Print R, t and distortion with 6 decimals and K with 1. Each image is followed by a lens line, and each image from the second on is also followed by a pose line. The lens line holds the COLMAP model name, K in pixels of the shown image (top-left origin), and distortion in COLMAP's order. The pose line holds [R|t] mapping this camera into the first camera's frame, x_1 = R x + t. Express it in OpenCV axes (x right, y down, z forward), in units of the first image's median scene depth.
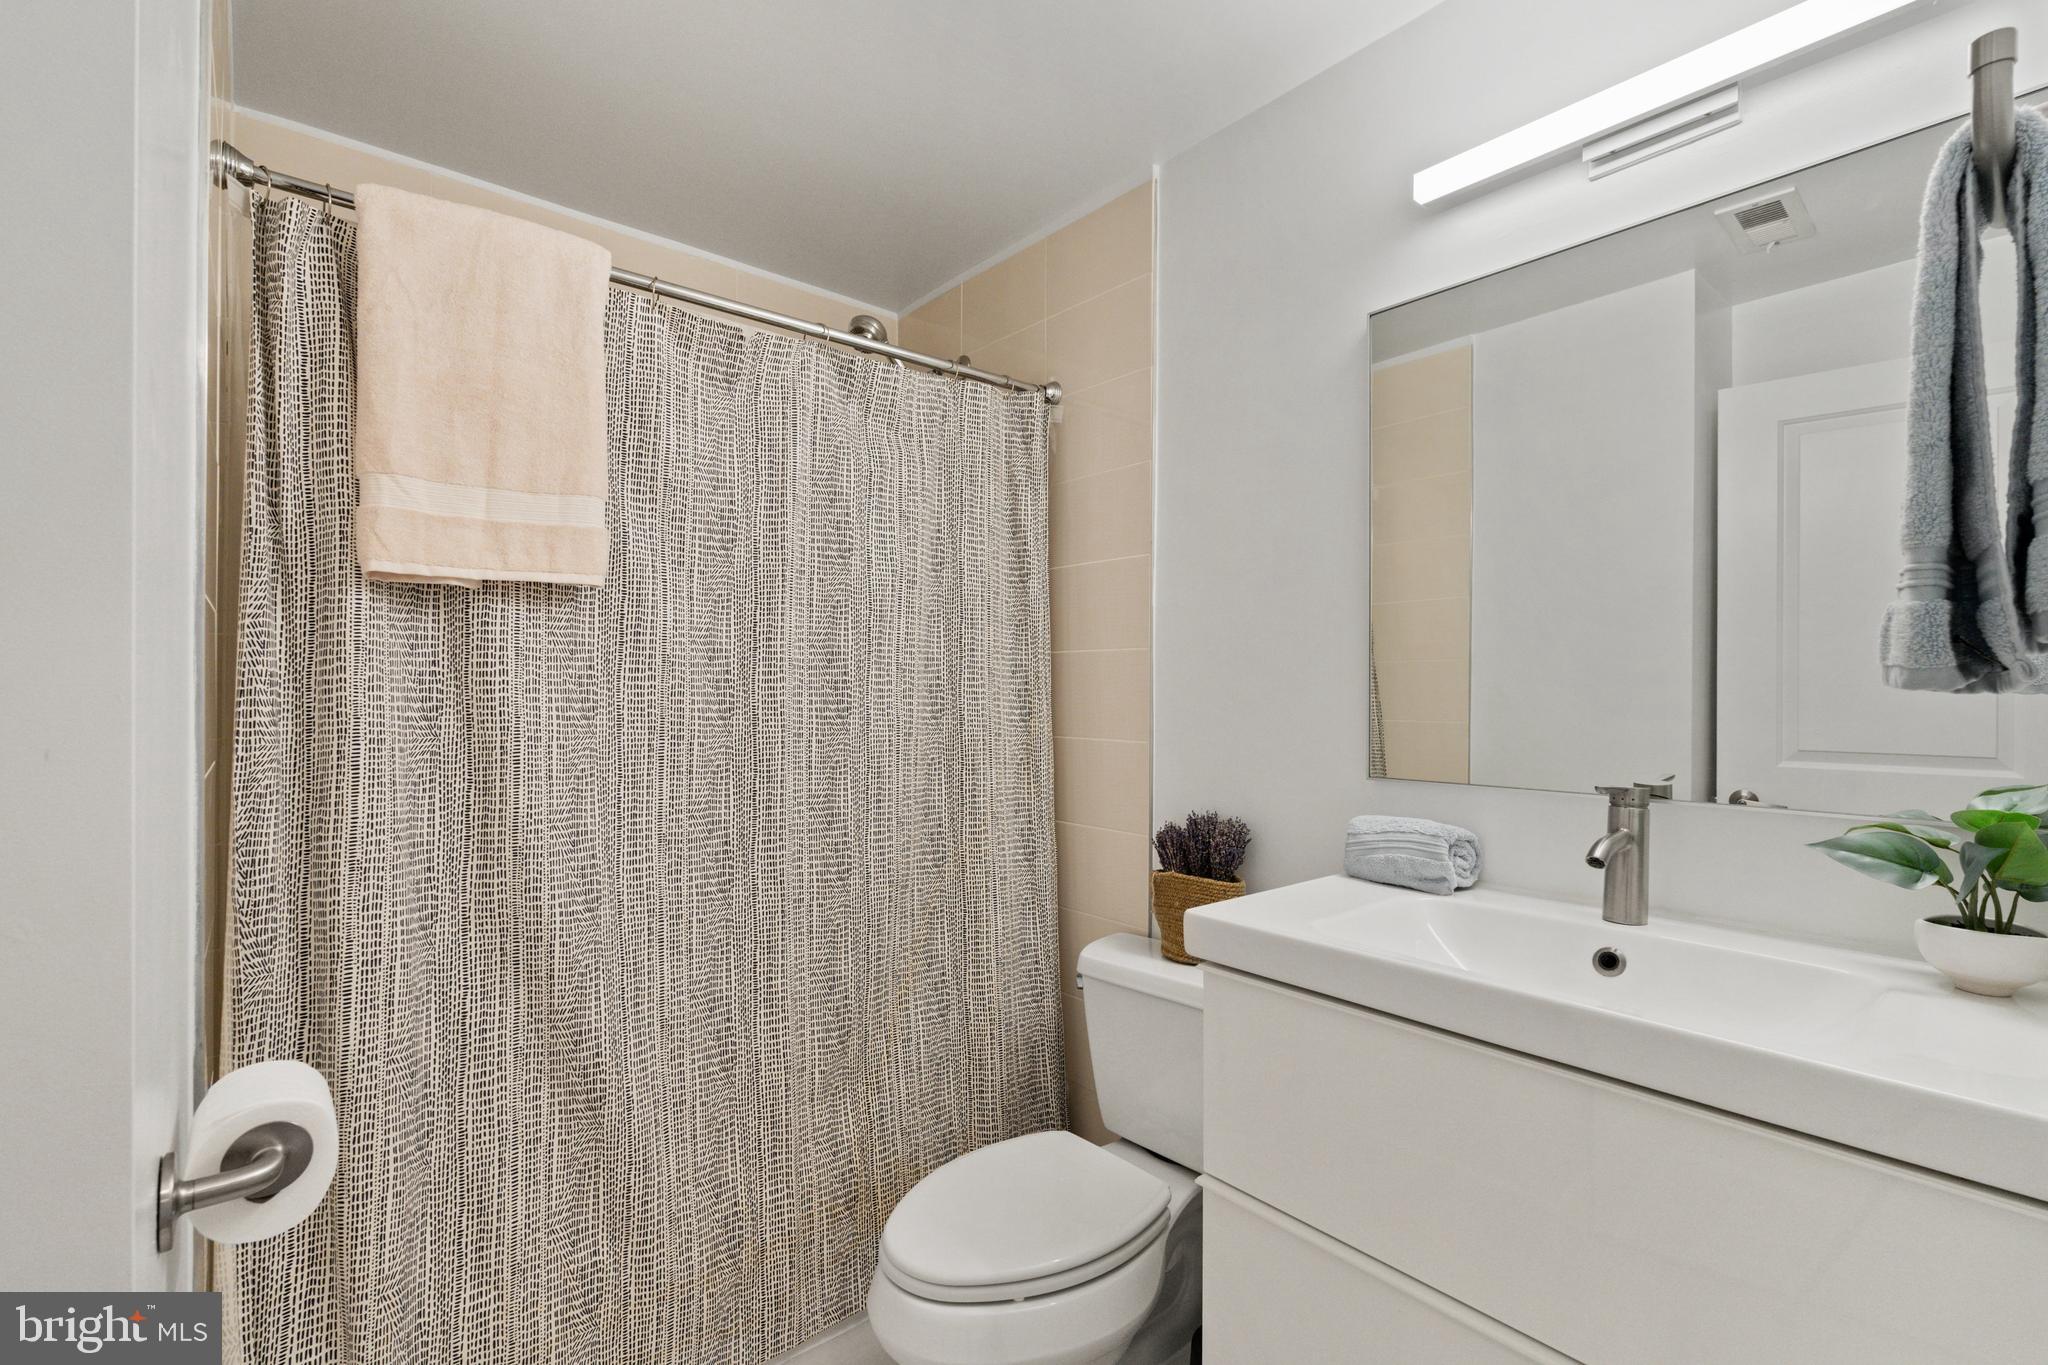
lens RADIAL K [[908.4, 0, 1026.3], [0, 908.4, 689.6], [0, 0, 1]] dist [-0.004787, 0.000431]
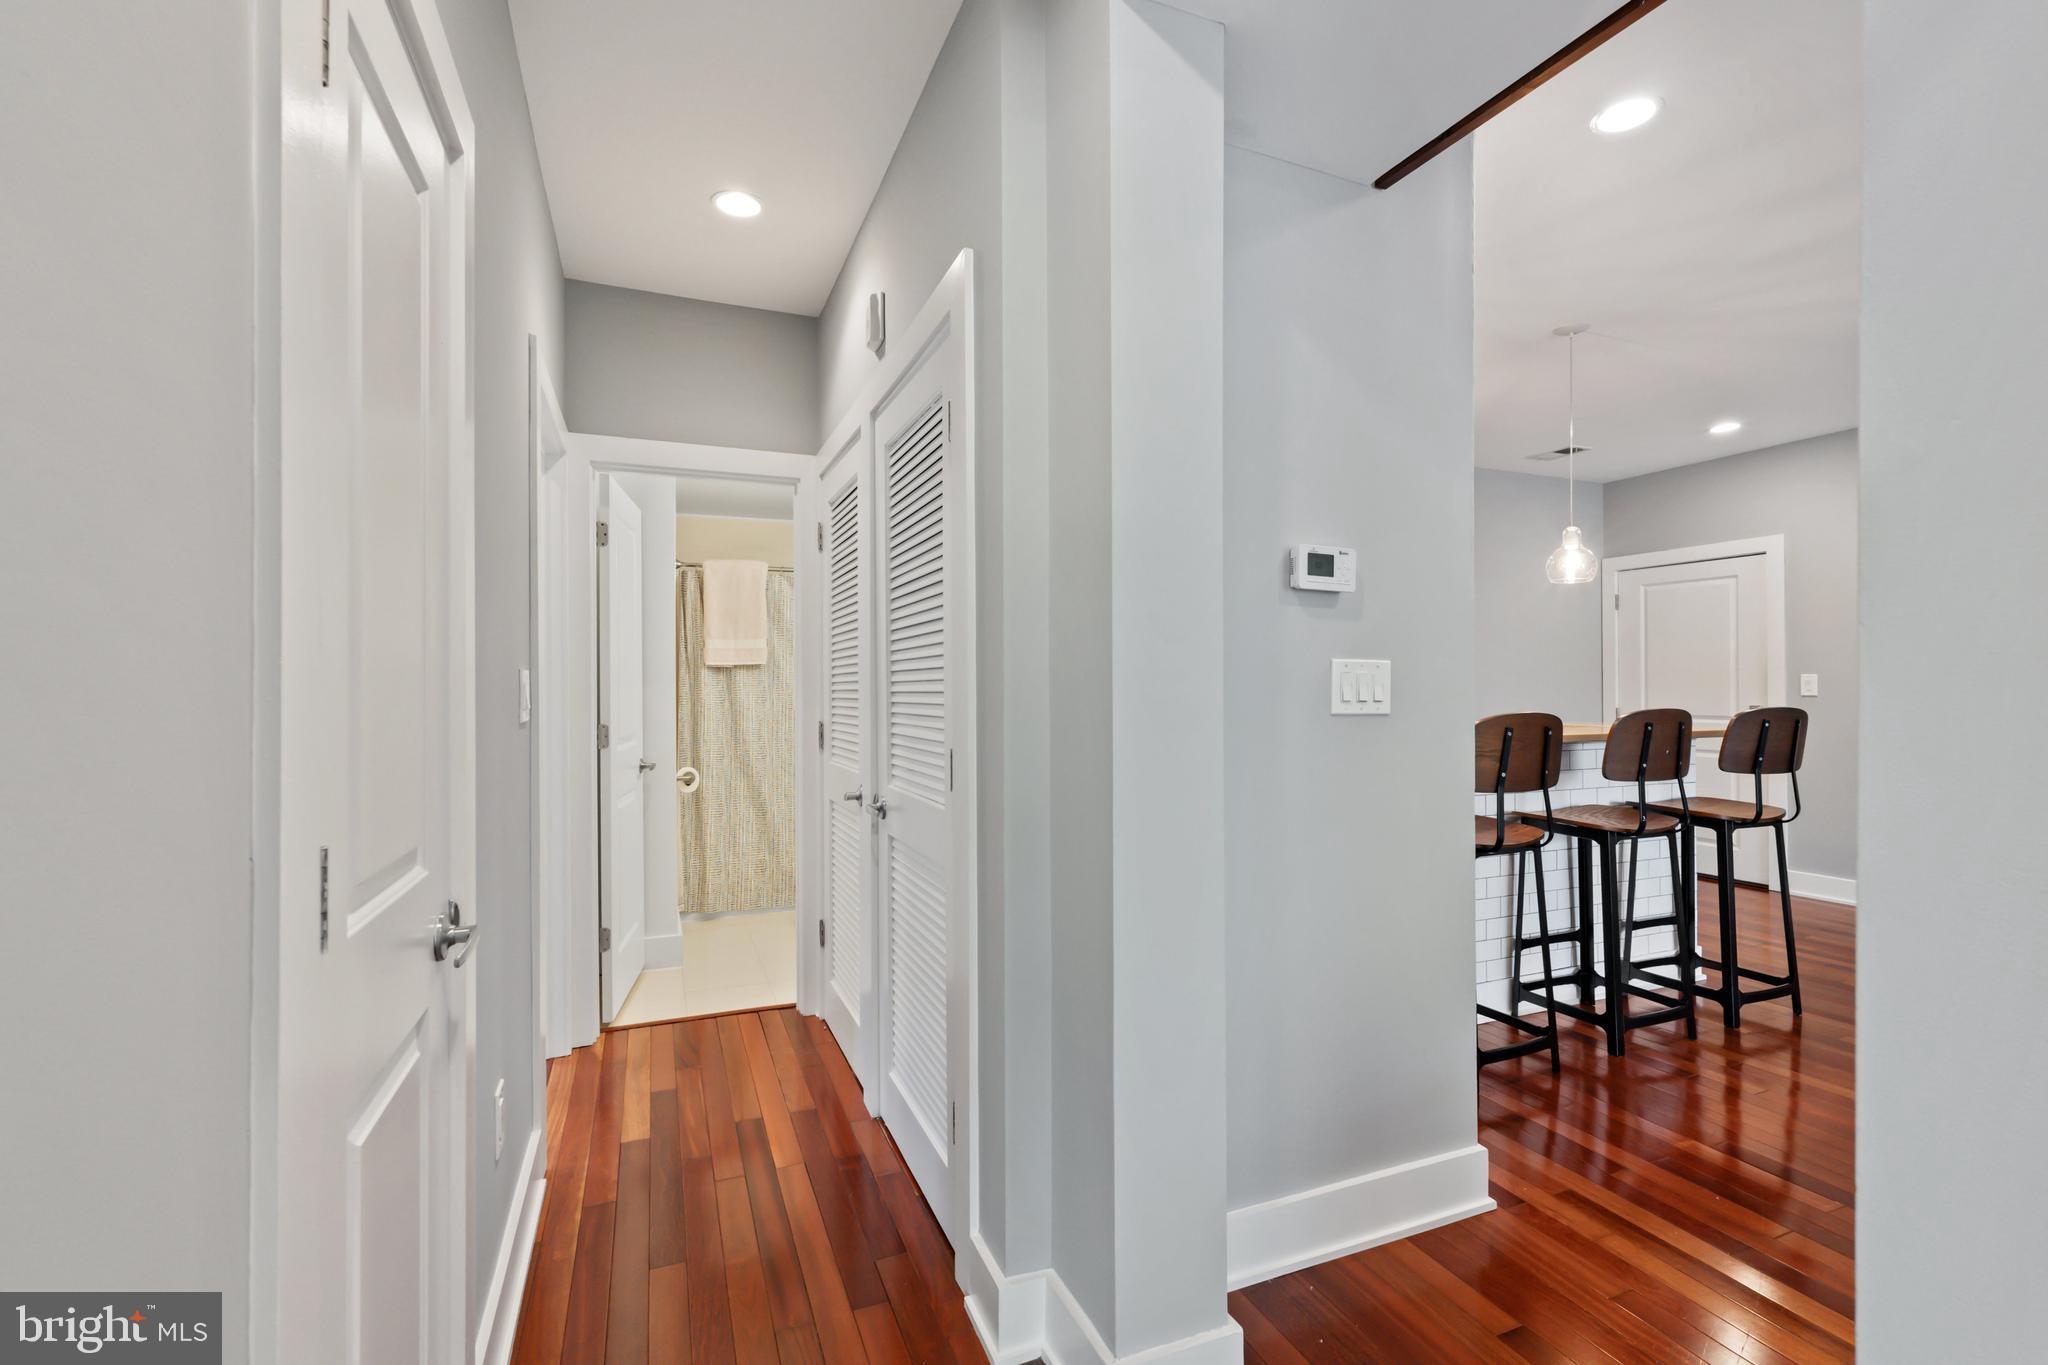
lens RADIAL K [[908.4, 0, 1028.2], [0, 908.4, 688.3], [0, 0, 1]] dist [-0.004787, 0.000431]
pose [[0.948378, -0.005732, -0.317091, 1.668936], [0.008797, 0.999927, 0.008233, -0.046760], [0.317021, -0.010598, 0.948359, -2.072777]]
